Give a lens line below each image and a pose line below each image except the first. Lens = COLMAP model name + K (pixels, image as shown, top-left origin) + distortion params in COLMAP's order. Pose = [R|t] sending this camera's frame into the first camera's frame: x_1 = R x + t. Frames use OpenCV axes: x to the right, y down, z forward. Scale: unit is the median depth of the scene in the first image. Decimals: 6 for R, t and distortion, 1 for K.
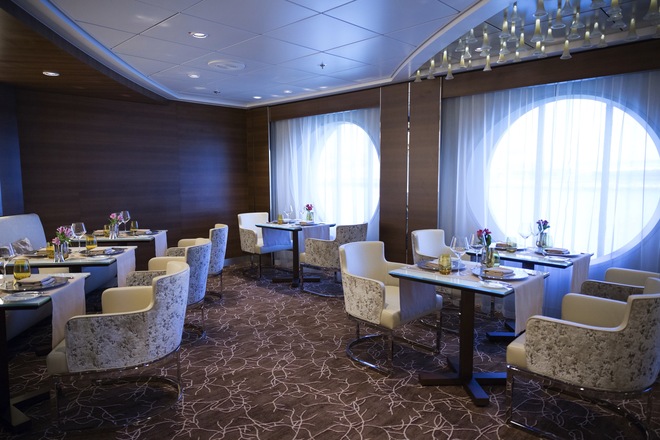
lens RADIAL K [[424.3, 0, 331.9], [0, 424.3, 217.3], [0, 0, 1]] dist [0.003652, 0.001409]
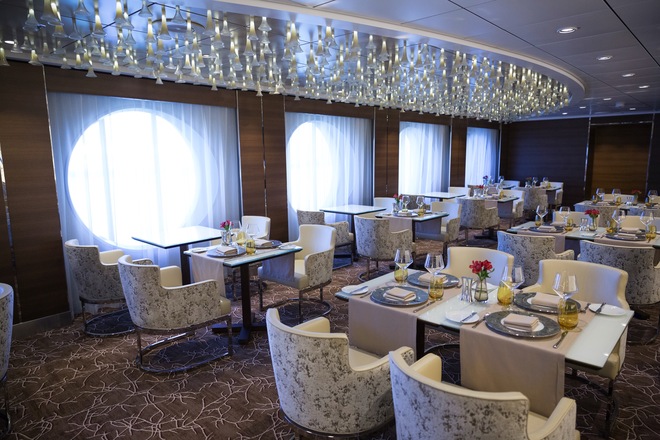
lens RADIAL K [[424.3, 0, 331.9], [0, 424.3, 217.3], [0, 0, 1]] dist [0.003652, 0.001409]
pose [[-0.007727, -0.119360, 0.992821, -0.810087], [0.143446, 0.982450, 0.119230, -0.054374], [-0.989628, 0.143337, 0.009531, 0.608800]]
